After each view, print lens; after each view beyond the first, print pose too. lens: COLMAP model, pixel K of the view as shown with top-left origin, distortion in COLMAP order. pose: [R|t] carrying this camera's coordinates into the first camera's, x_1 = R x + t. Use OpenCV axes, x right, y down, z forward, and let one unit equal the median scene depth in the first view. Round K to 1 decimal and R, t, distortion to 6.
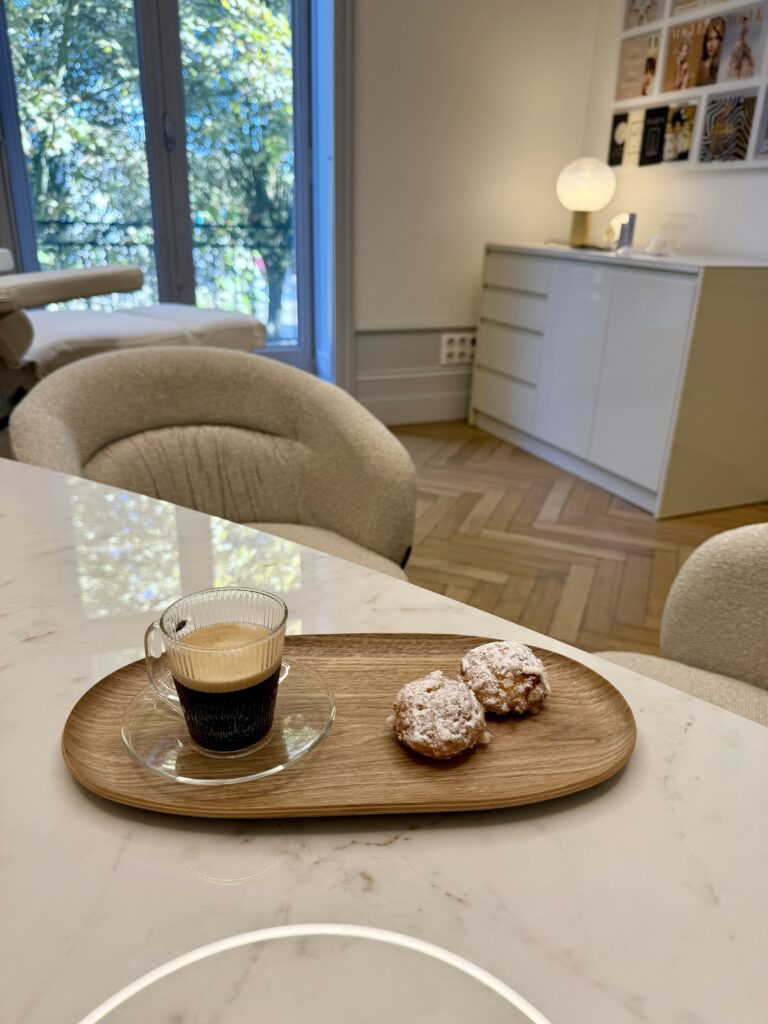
lens RADIAL K [[776.9, 0, 384.7], [0, 776.9, 513.1], [0, 0, 1]] dist [-0.001598, 0.003920]
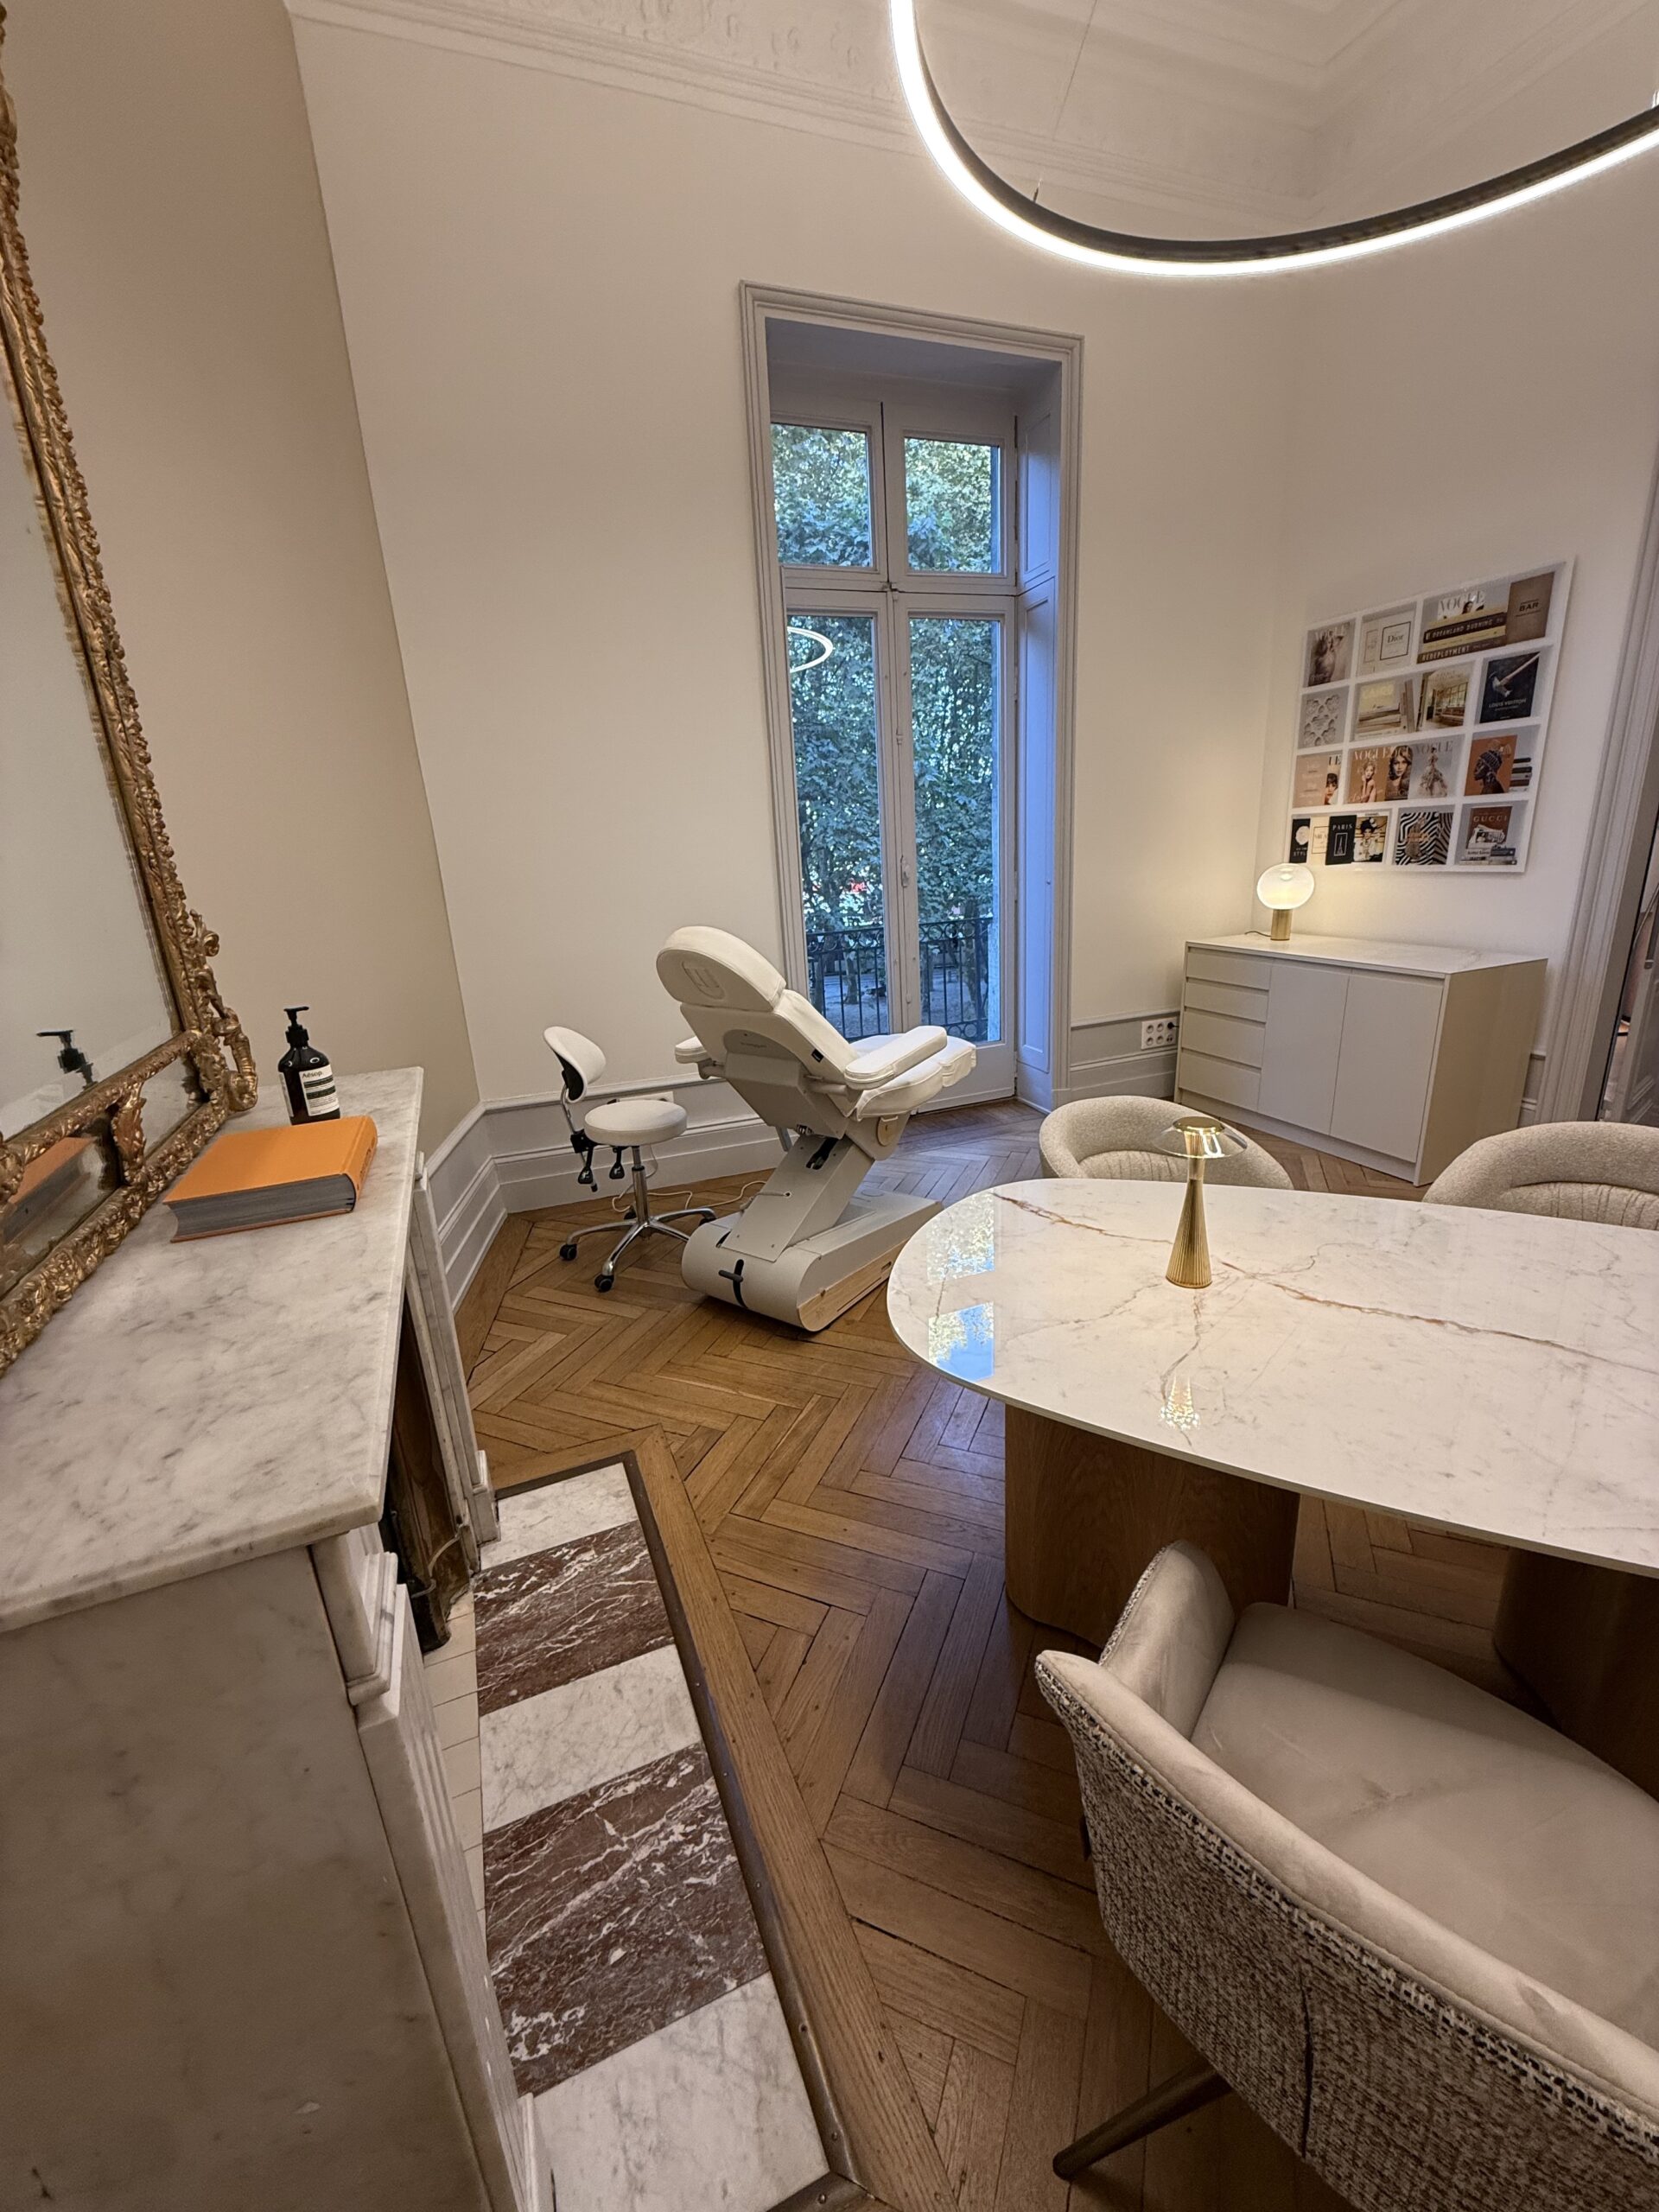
lens RADIAL K [[879.6, 0, 825.0], [0, 879.6, 1099.0], [0, 0, 1]] dist [-0.001863, 0.000288]
pose [[0.996105, -0.069292, -0.054522, -0.366796], [0.064703, 0.994542, -0.081851, -0.059989], [0.059896, 0.078005, 0.995152, -0.289332]]
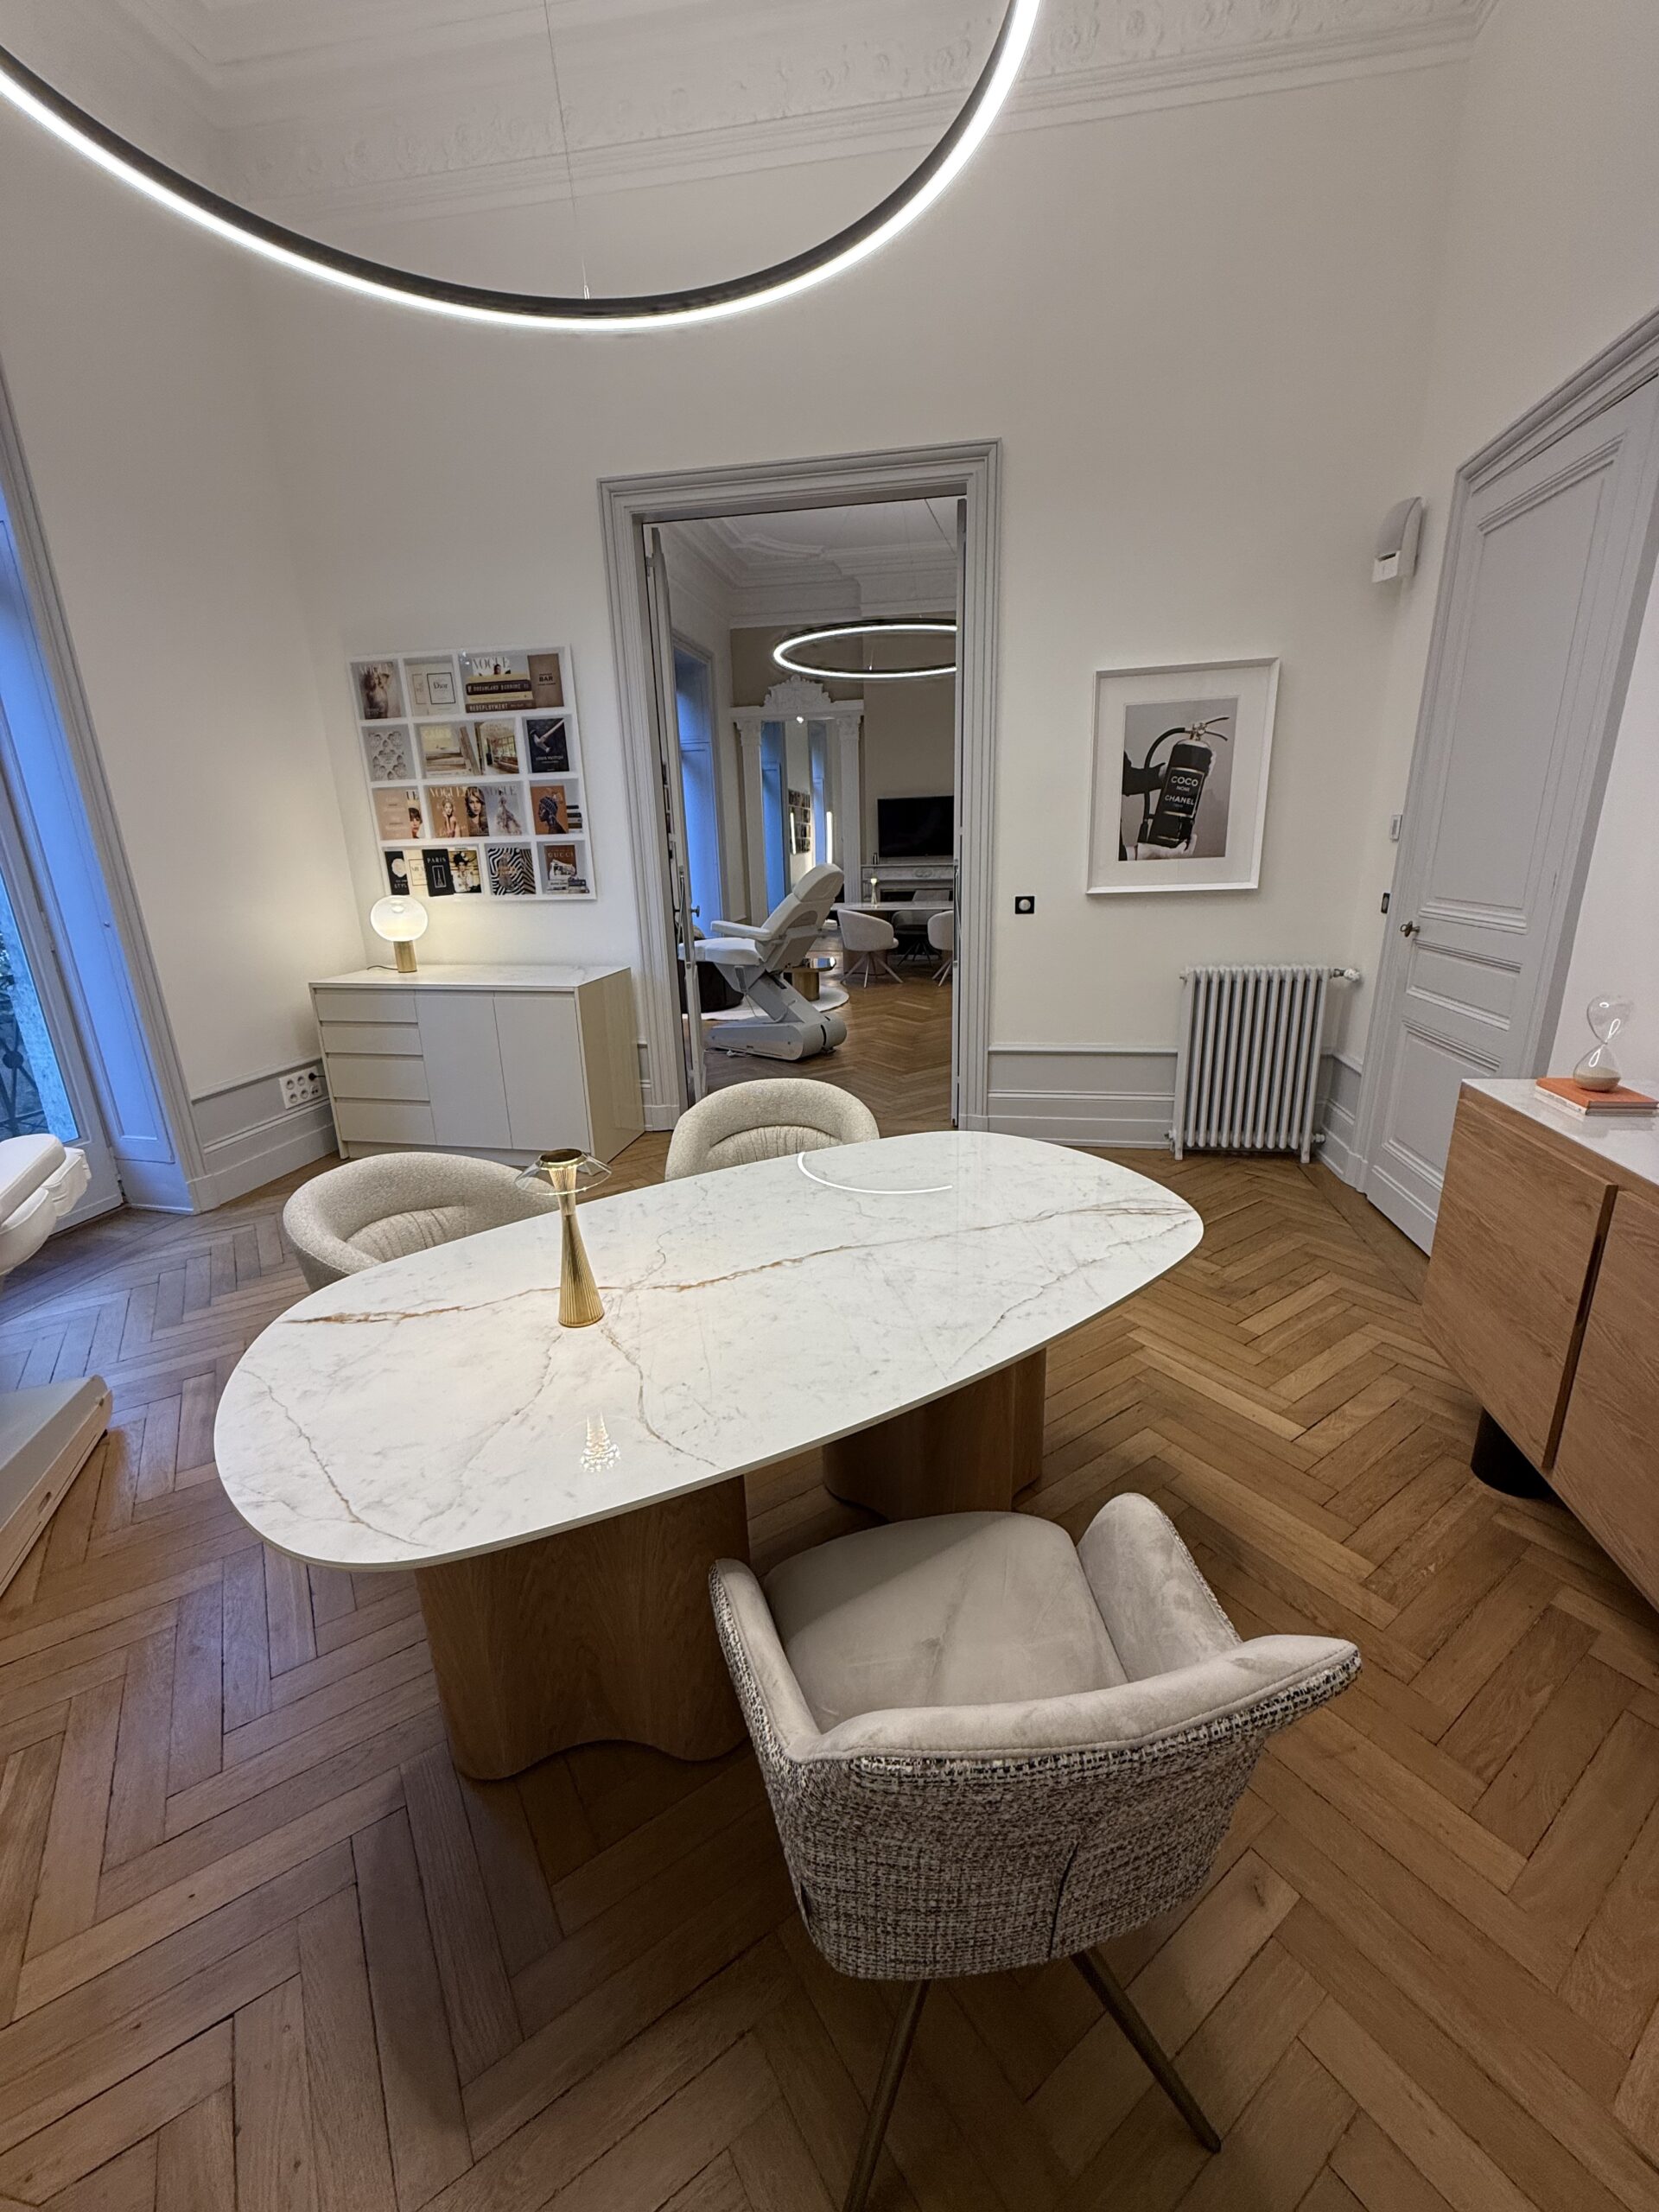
lens RADIAL K [[879.6, 0, 830.4], [0, 879.6, 1098.1], [0, 0, 1]] dist [-0.001863, 0.000288]
pose [[0.569542, -0.276357, 0.774112, -0.450449], [0.333870, 0.938374, 0.089358, -0.092869], [-0.751101, 0.207560, 0.626710, -0.205476]]
